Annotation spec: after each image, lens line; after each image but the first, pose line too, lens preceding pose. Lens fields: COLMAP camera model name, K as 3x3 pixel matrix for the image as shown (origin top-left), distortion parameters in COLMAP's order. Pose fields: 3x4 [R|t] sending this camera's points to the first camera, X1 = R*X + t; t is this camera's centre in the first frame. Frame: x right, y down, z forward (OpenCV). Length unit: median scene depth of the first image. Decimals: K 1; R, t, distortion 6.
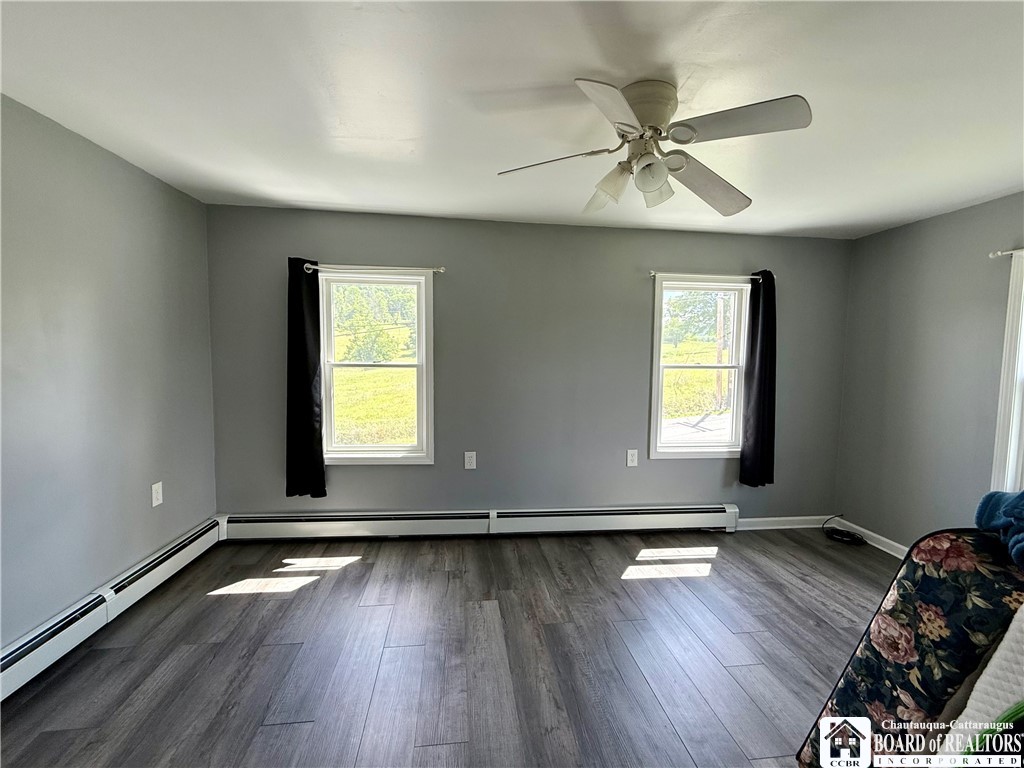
lens RADIAL K [[441.3, 0, 512.0], [0, 441.3, 384.0], [0, 0, 1]] dist [-0.001267, -0.000294]
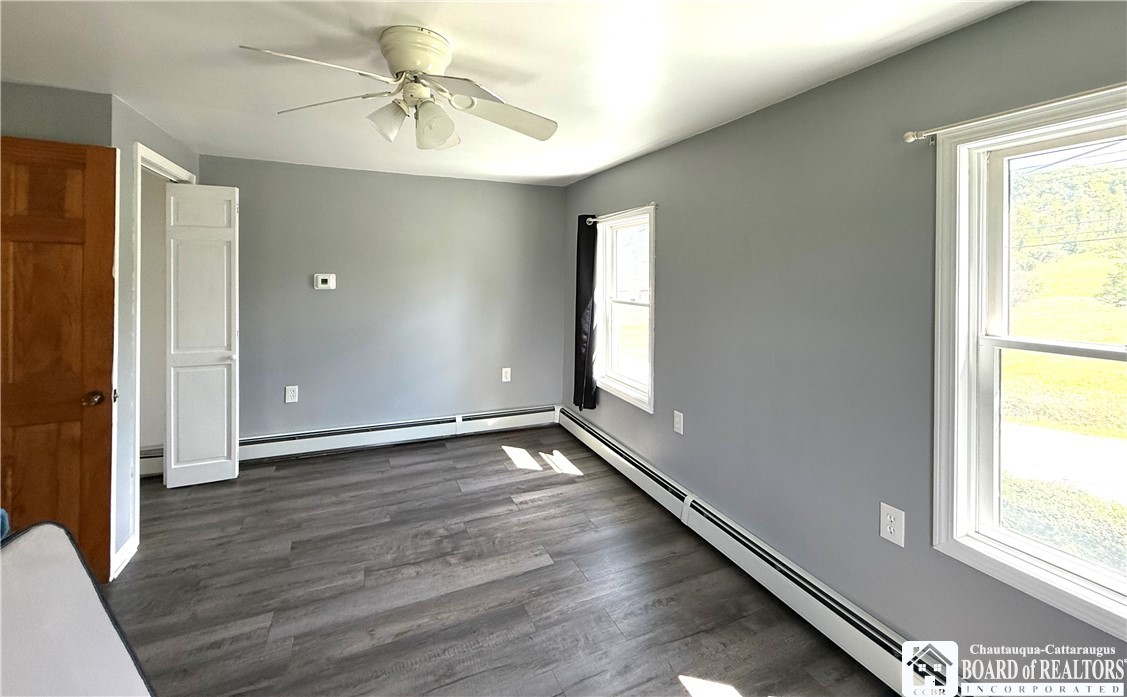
lens RADIAL K [[452.9, 0, 565.1], [0, 452.9, 274.1], [0, 0, 1]] dist [0.001018, 0.000111]
pose [[0.303611, -0.009348, -0.952750, 0.723759], [-0.073196, 0.996768, -0.033105, -0.068706], [0.949980, 0.079789, 0.301945, 0.562614]]
